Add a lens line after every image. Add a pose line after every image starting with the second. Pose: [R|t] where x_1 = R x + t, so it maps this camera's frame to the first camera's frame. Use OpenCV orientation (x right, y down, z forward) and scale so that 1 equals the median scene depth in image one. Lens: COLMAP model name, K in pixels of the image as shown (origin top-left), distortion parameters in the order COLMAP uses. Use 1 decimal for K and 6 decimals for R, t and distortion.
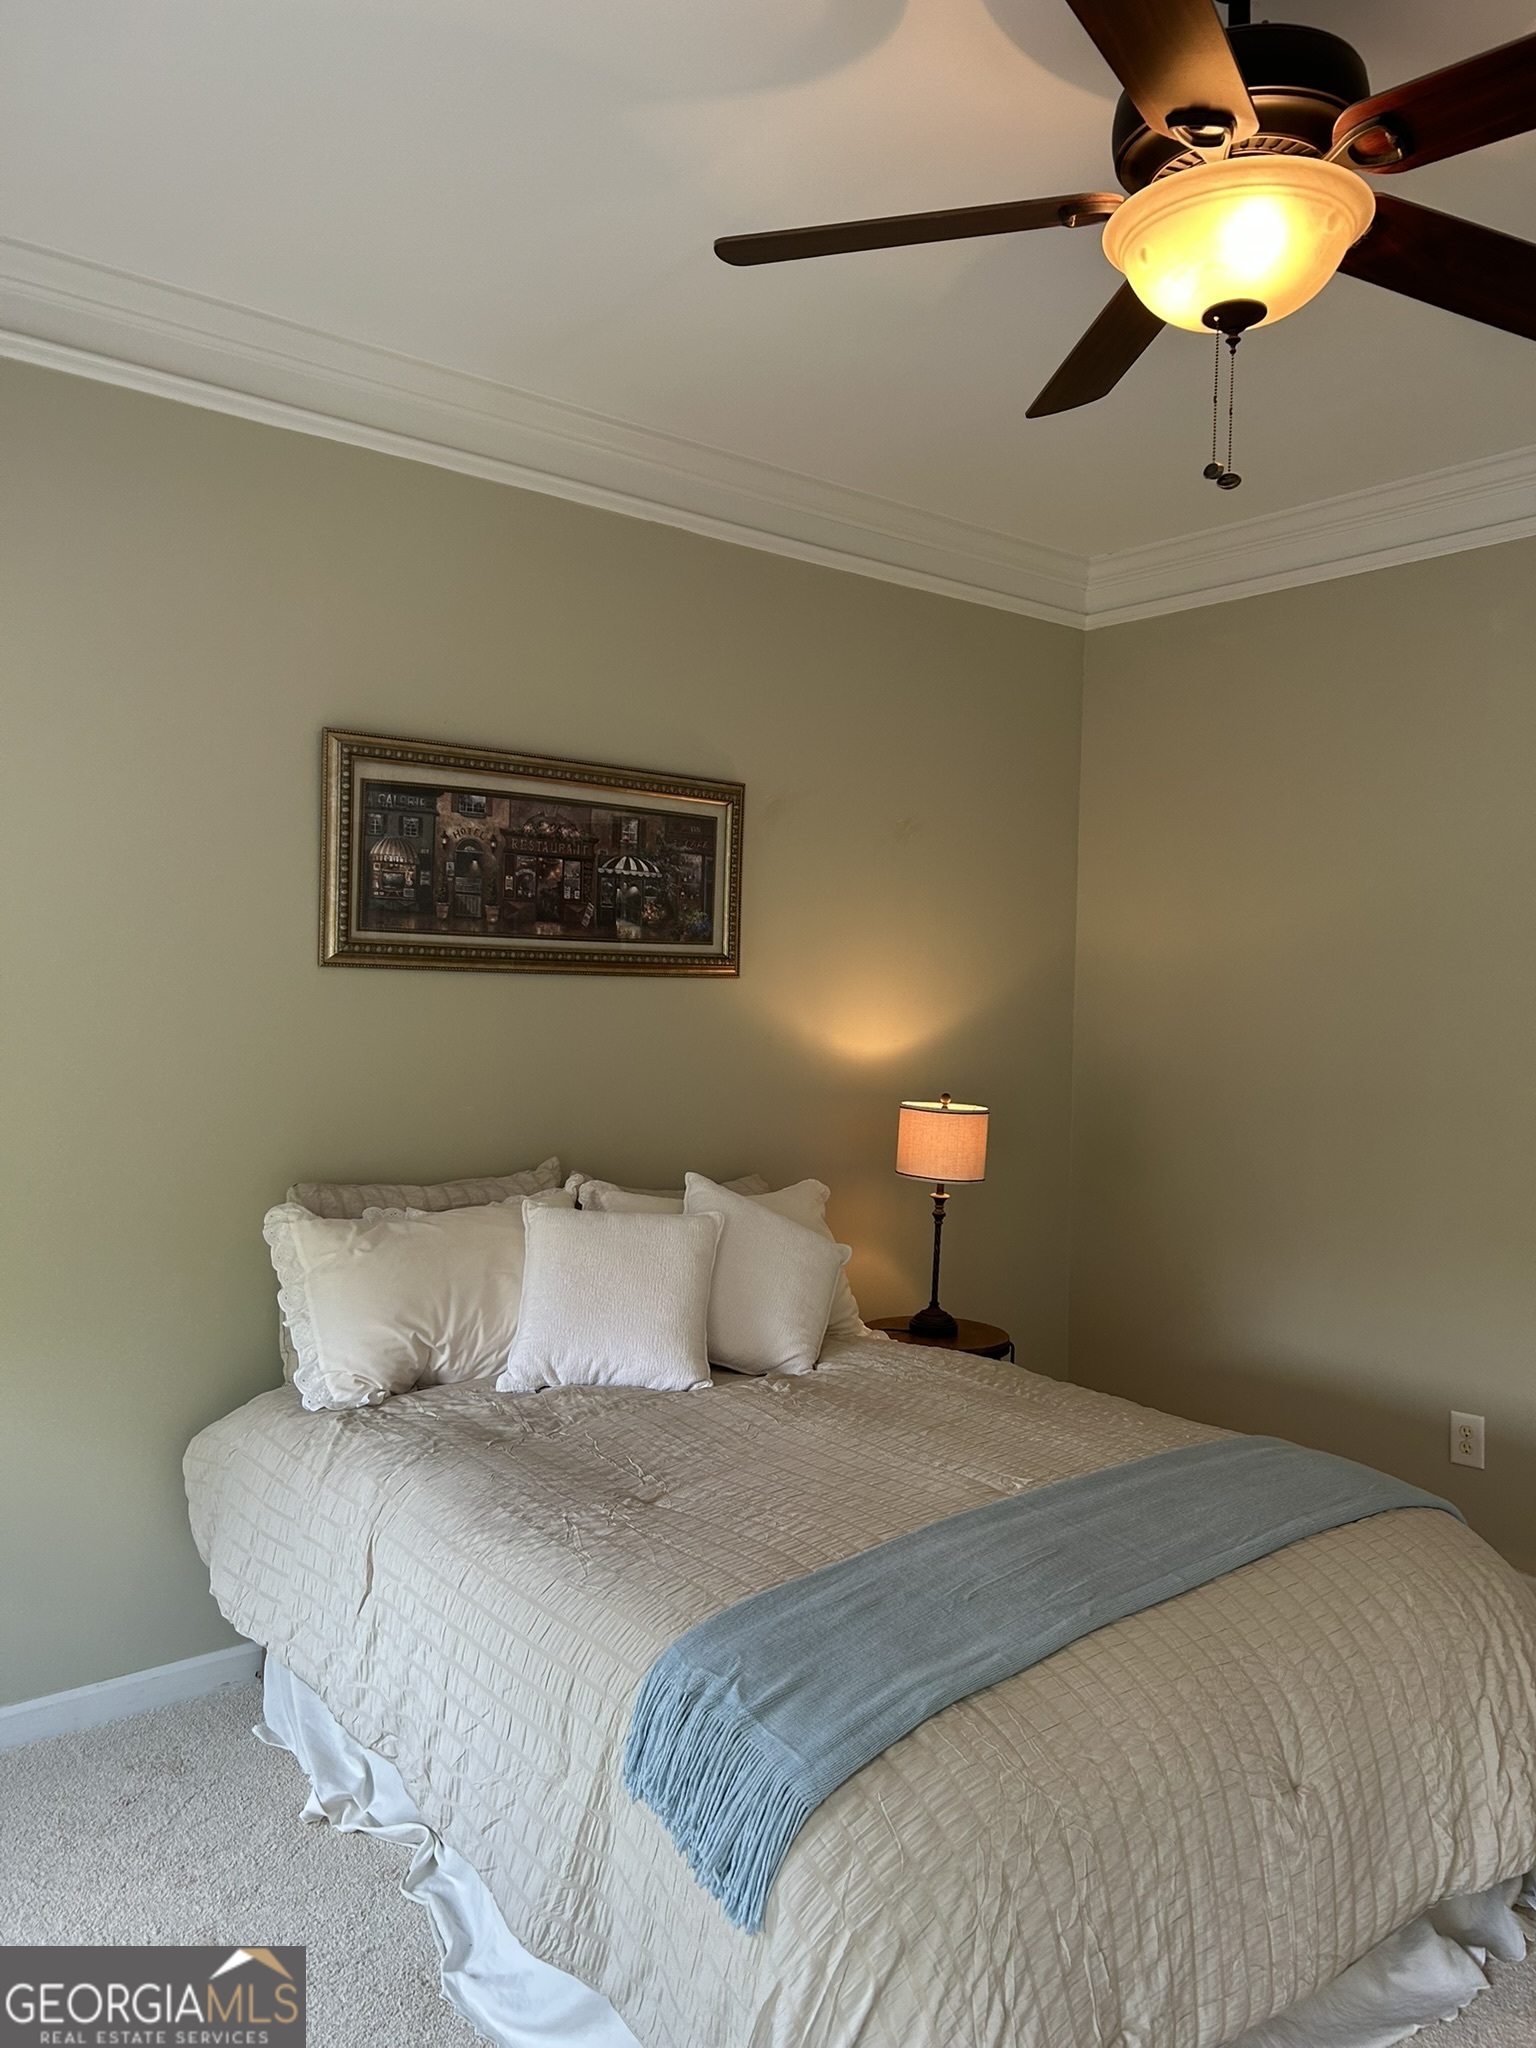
lens RADIAL K [[1526.0, 0, 774.8], [0, 1526.0, 1028.8], [0, 0, 1]] dist [0.034168, -0.020103]
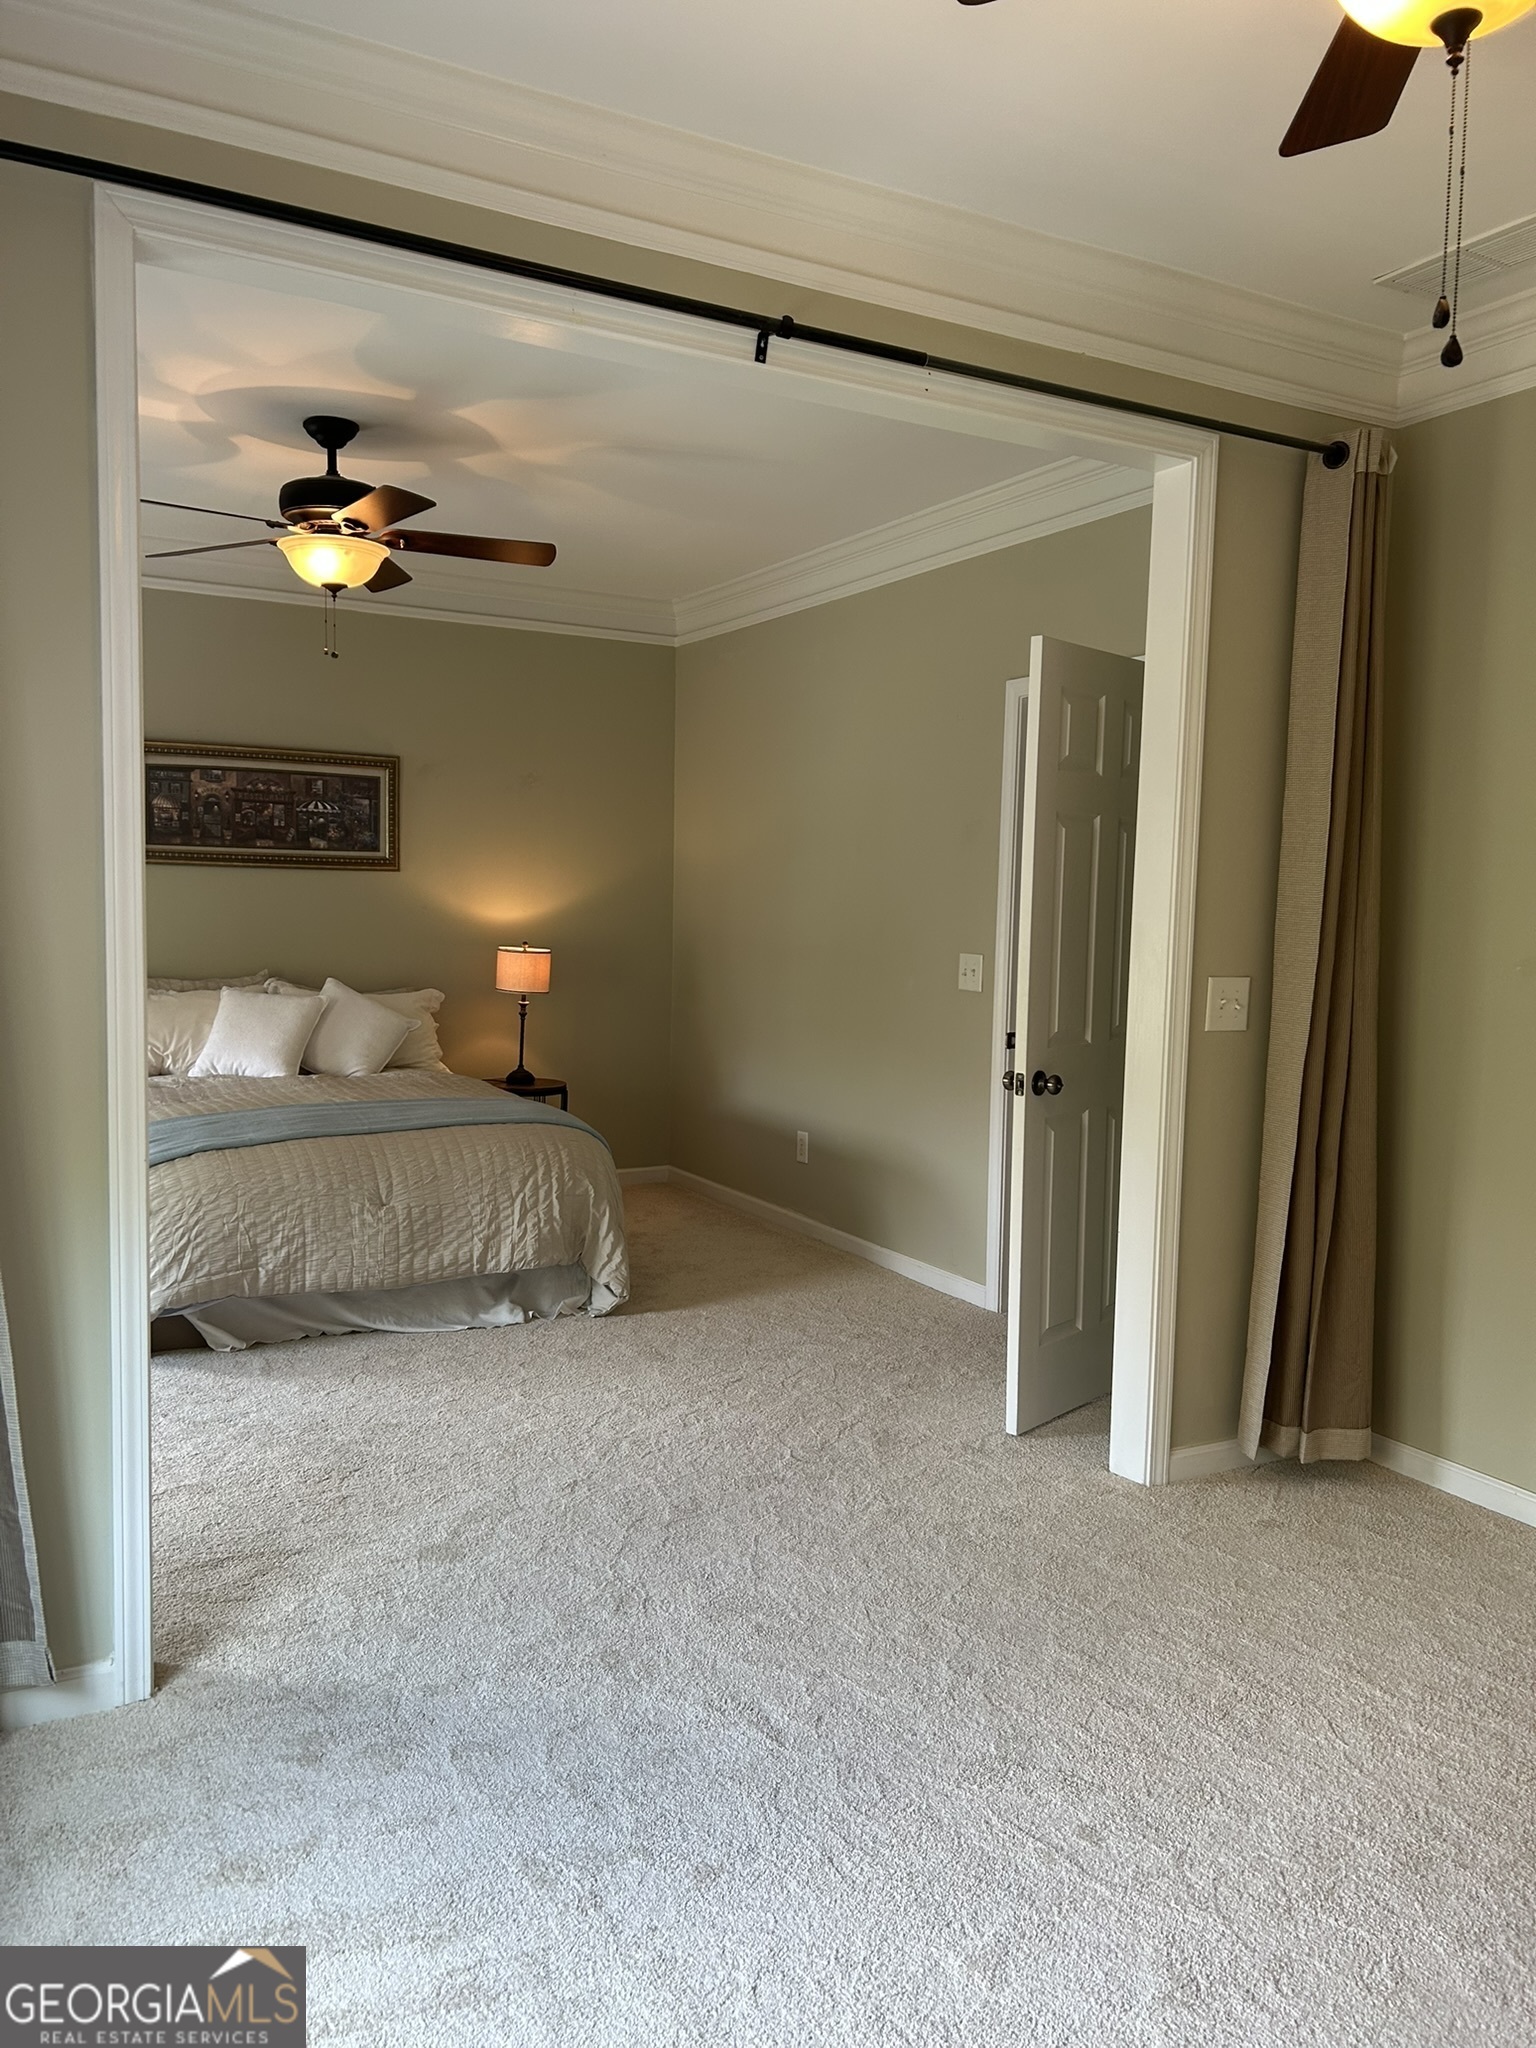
lens RADIAL K [[1526.0, 0, 762.1], [0, 1526.0, 1021.0], [0, 0, 1]] dist [0.034168, -0.020103]
pose [[0.984068, 0.016126, -0.177060, 0.756355], [-0.006622, 0.998512, 0.054133, 0.043128], [0.177670, -0.052098, 0.982710, -0.687310]]
